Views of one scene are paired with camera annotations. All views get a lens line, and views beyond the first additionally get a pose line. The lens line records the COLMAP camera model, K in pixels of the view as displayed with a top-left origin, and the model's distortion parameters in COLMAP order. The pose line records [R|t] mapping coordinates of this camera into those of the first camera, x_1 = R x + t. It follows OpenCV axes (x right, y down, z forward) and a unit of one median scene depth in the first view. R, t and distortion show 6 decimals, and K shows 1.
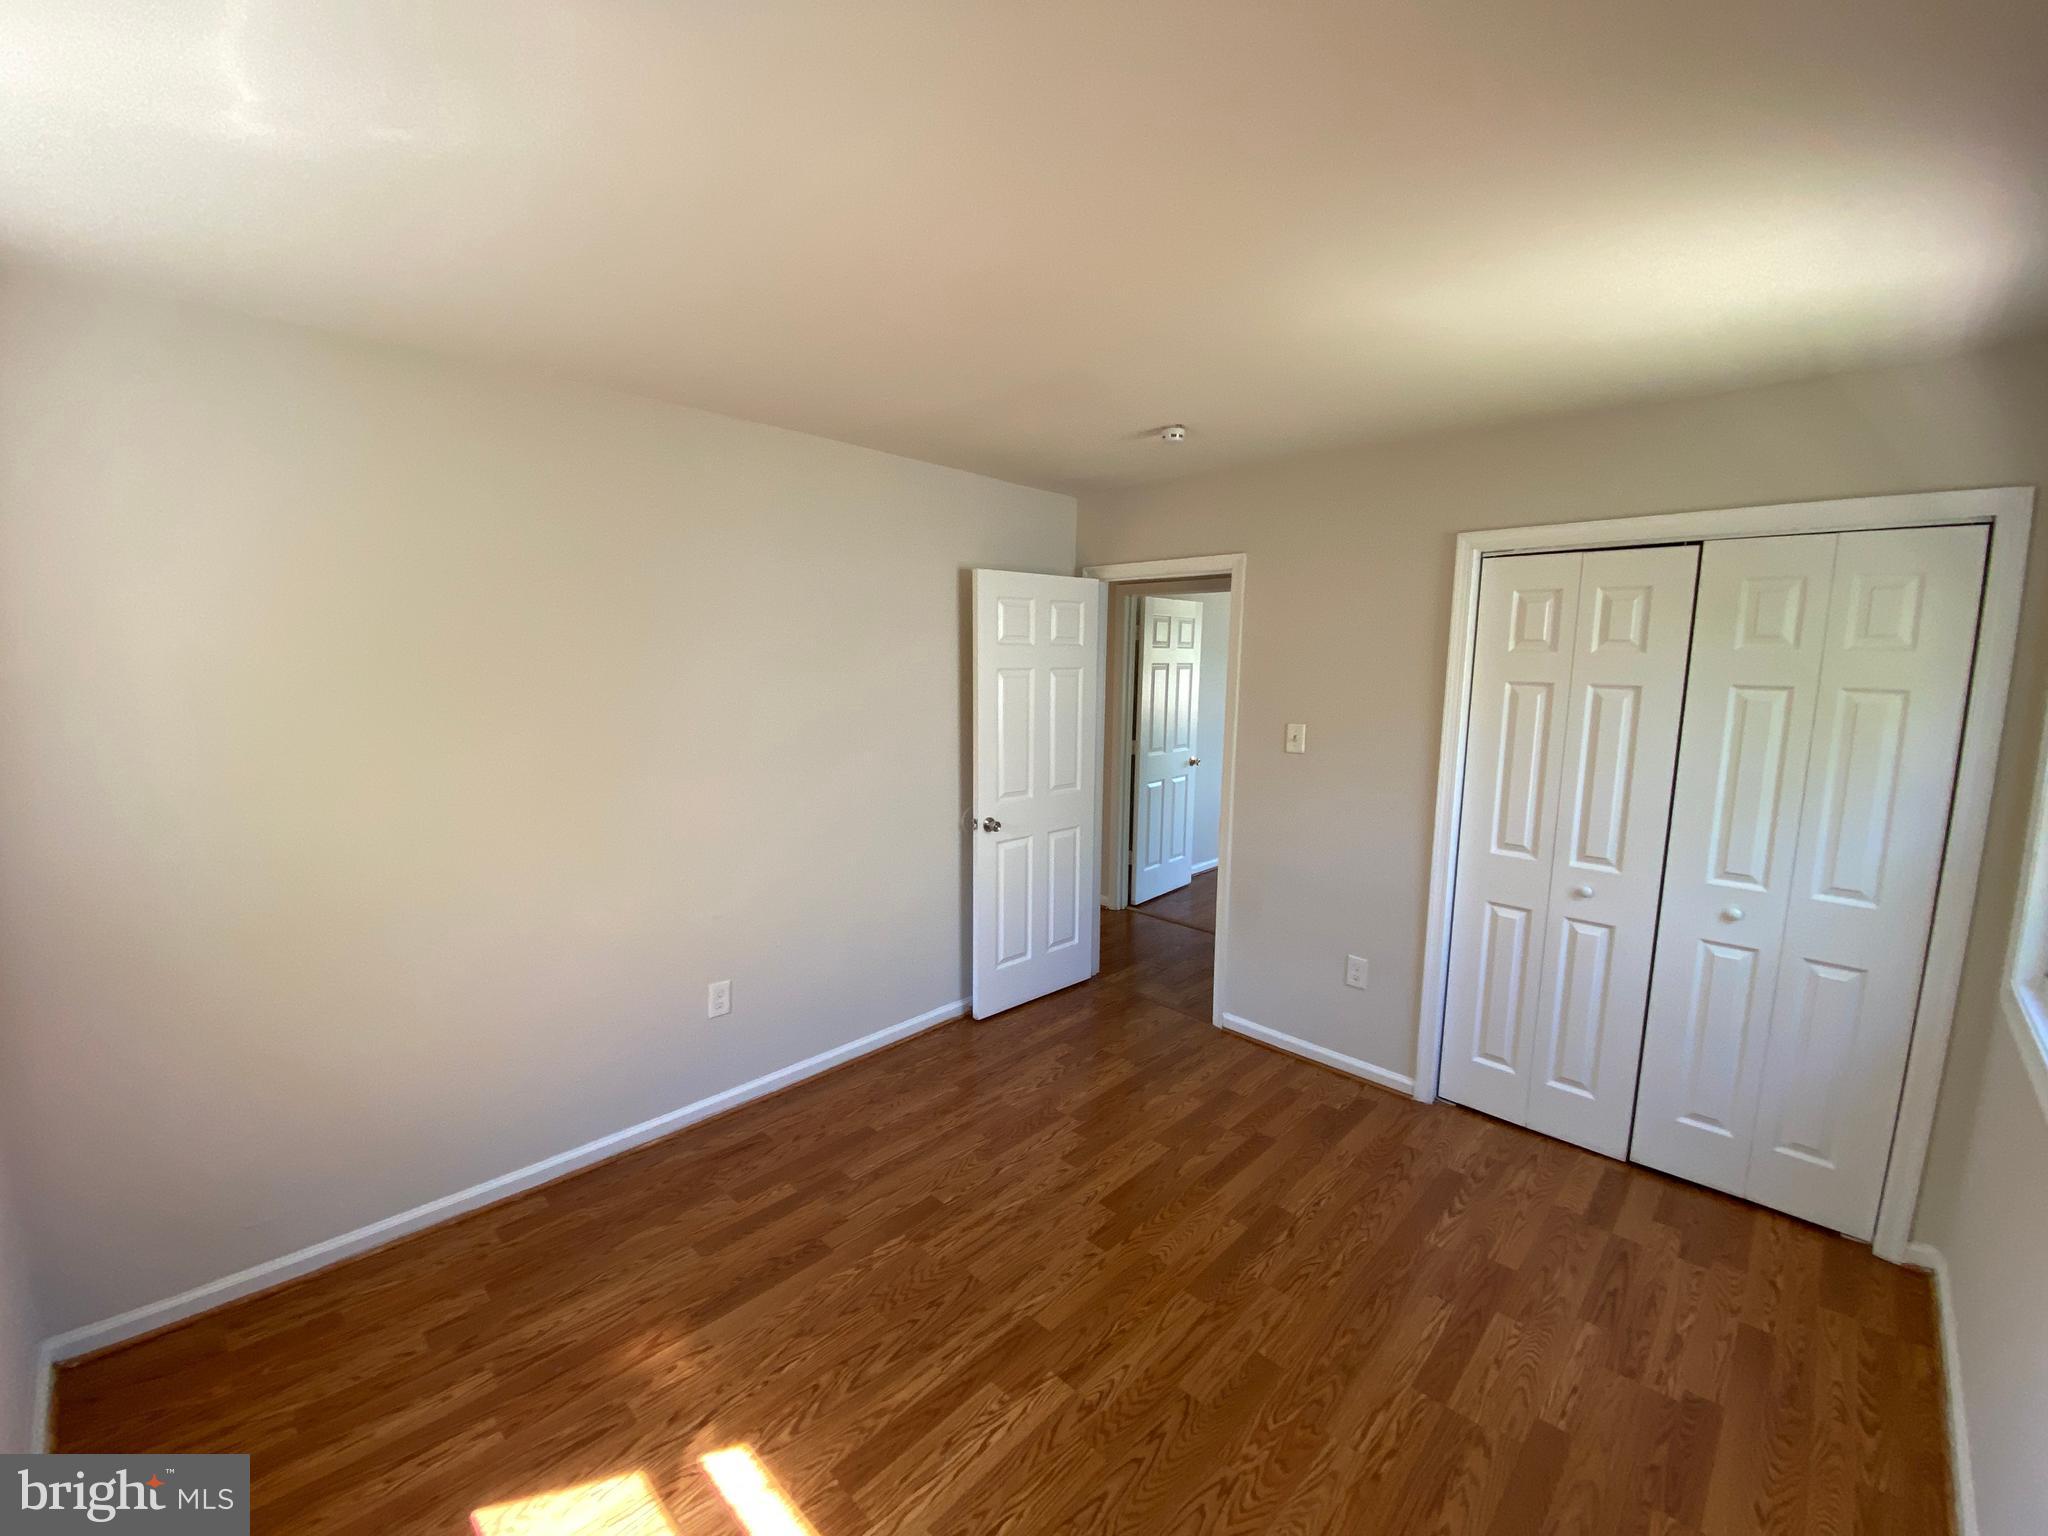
lens RADIAL K [[840.5, 0, 1024.0], [0, 840.5, 768.0], [0, 0, 1]] dist [0.042919, -0.029232]
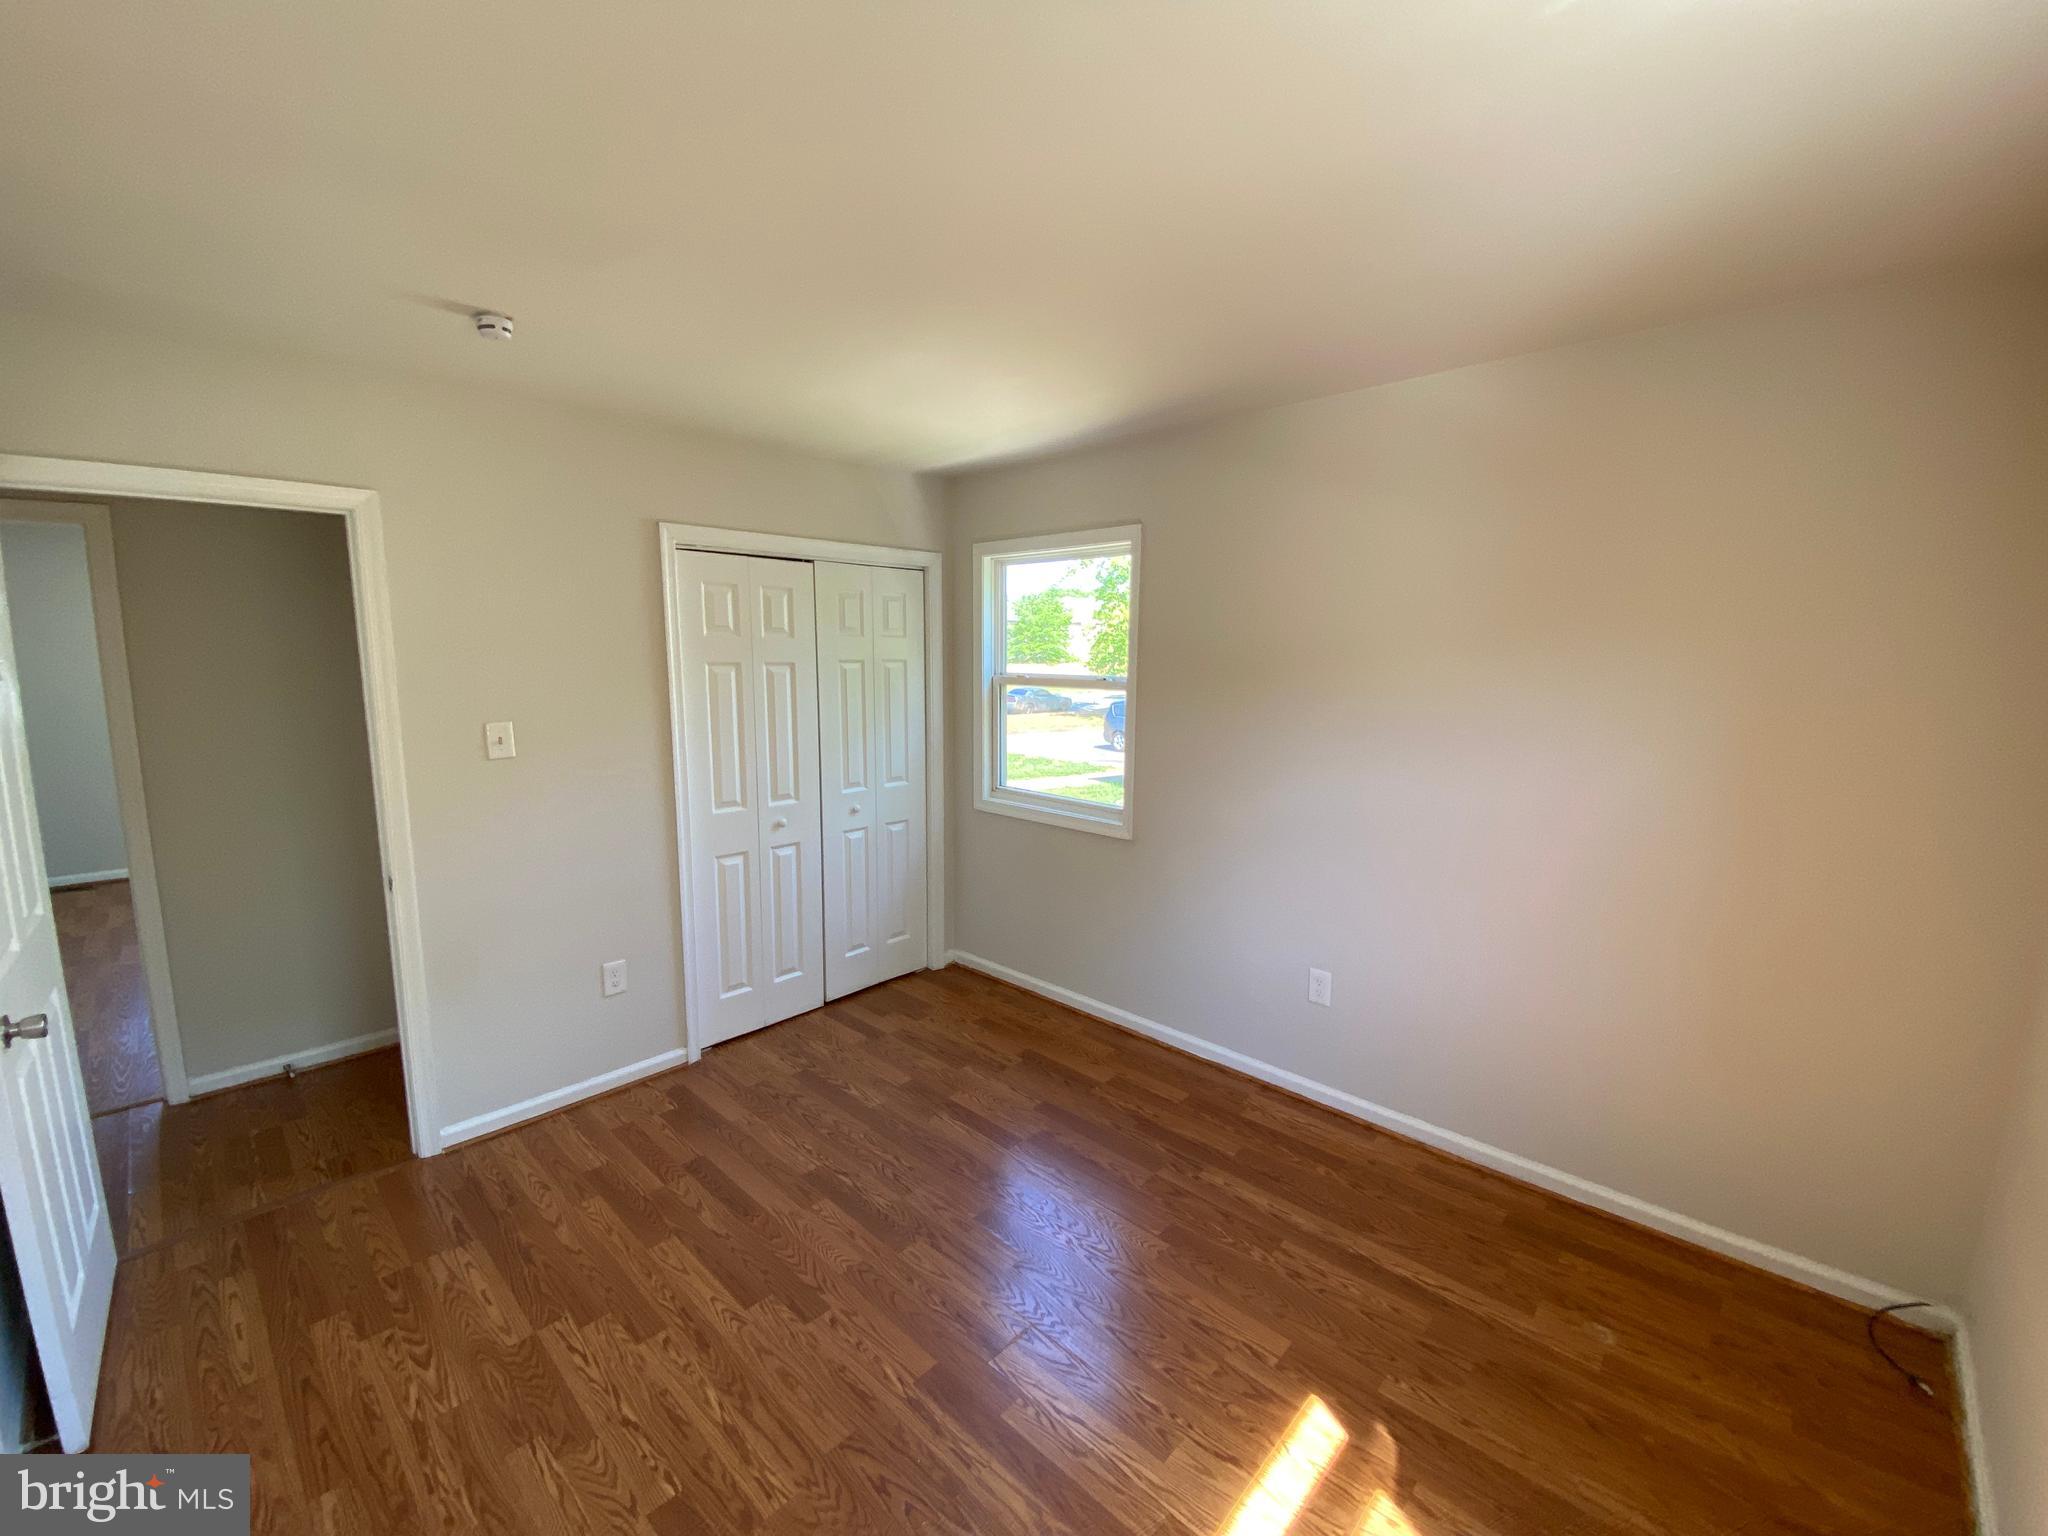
lens RADIAL K [[840.5, 0, 1024.0], [0, 840.5, 768.0], [0, 0, 1]] dist [0.042919, -0.029232]
pose [[-0.006689, -0.150586, 0.988574, -0.648628], [0.133615, 0.979597, 0.150123, -0.086463], [-0.991011, 0.133092, 0.013568, 0.655246]]
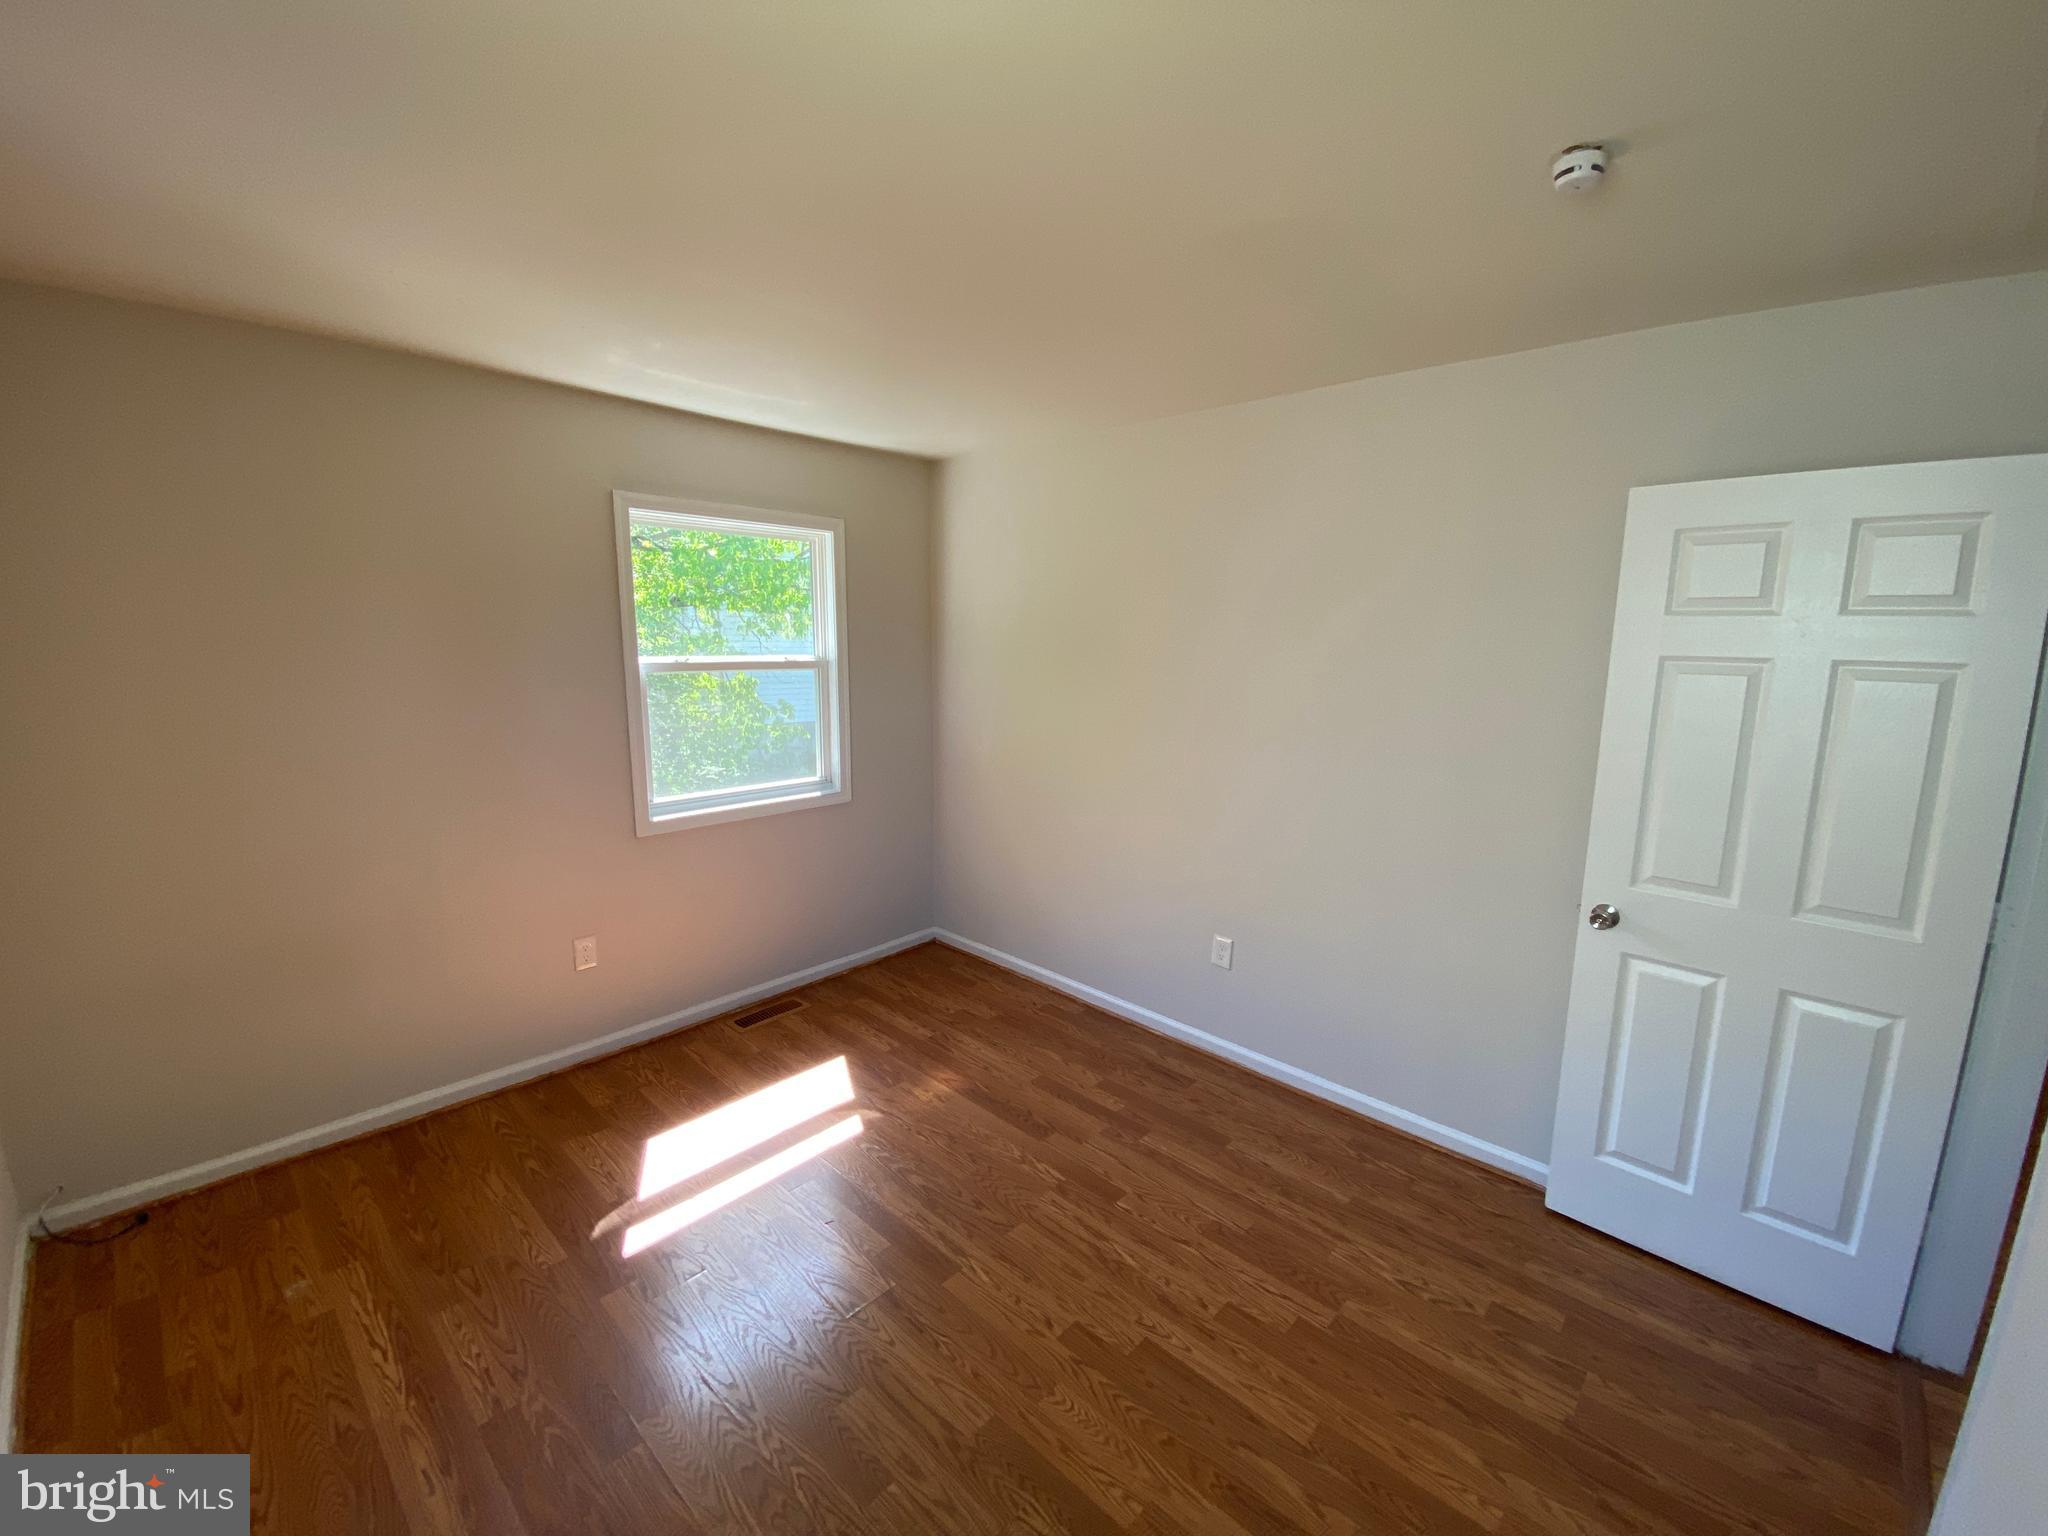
lens RADIAL K [[840.5, 0, 1024.0], [0, 840.5, 768.0], [0, 0, 1]] dist [0.042919, -0.029232]
pose [[0.017142, 0.157730, -0.987333, 0.770037], [-0.147384, 0.977090, 0.153535, -0.097177], [0.988931, 0.142886, 0.039996, 0.786664]]
